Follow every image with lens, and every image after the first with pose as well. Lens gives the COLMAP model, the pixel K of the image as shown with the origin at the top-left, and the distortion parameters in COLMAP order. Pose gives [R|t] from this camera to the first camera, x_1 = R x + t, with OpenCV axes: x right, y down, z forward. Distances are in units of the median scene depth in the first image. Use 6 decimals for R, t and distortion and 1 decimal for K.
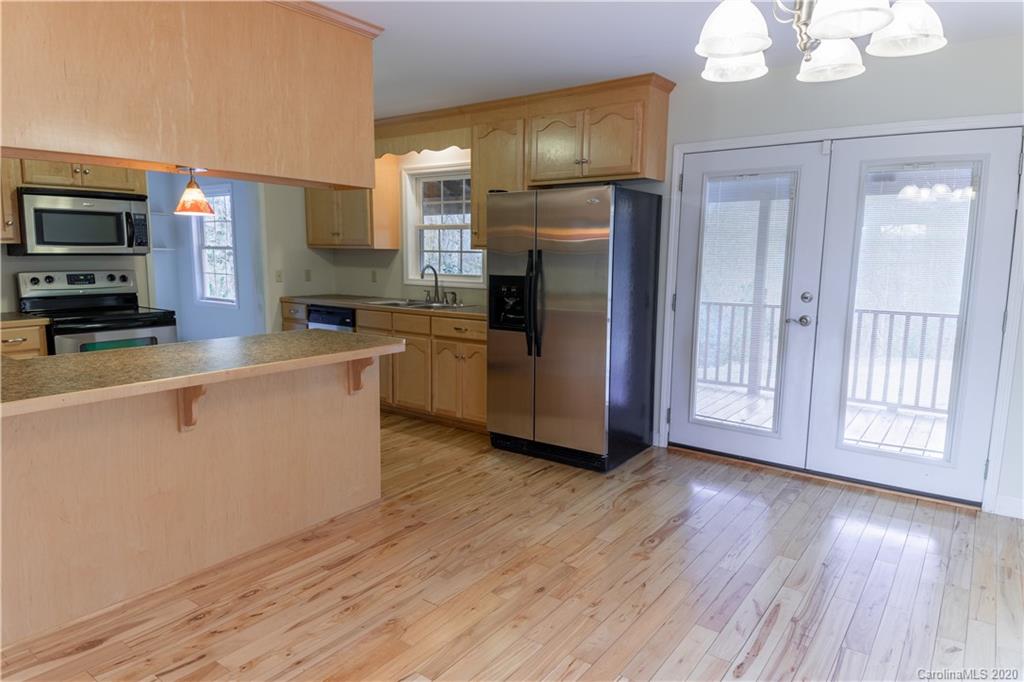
lens RADIAL K [[641.9, 0, 510.5], [0, 641.9, 342.7], [0, 0, 1]] dist [0.101443, -0.137382]
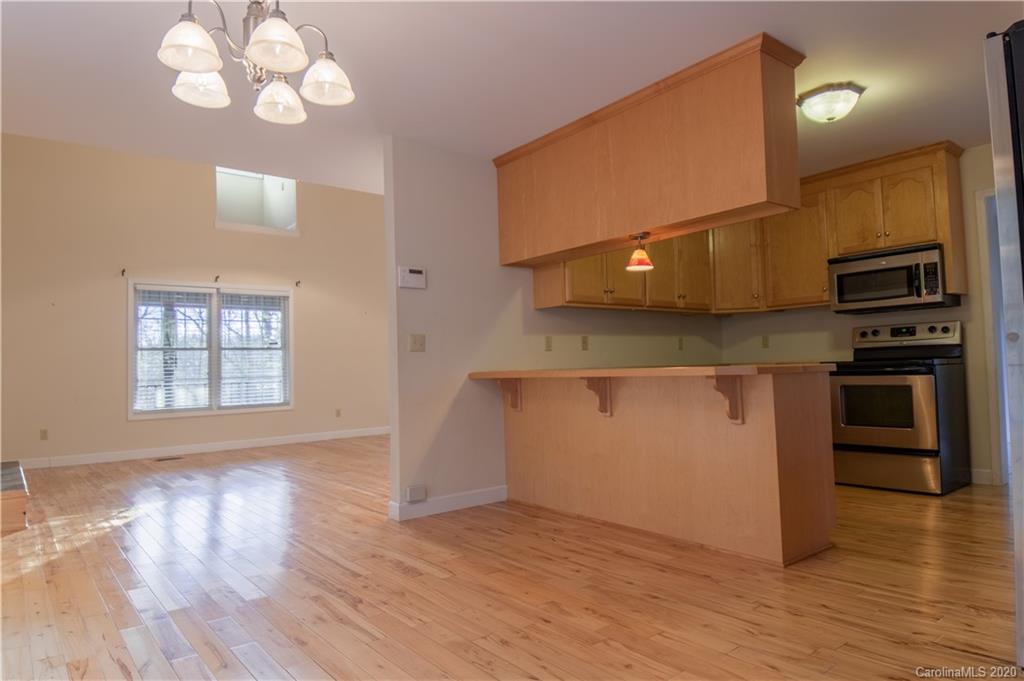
lens RADIAL K [[641.9, 0, 510.5], [0, 641.9, 342.2], [0, 0, 1]] dist [0.101443, -0.137382]
pose [[-0.274168, -0.048534, -0.960456, 0.654294], [-0.114703, 0.993247, -0.017449, 0.014907], [0.954817, 0.105384, -0.277883, 0.811054]]
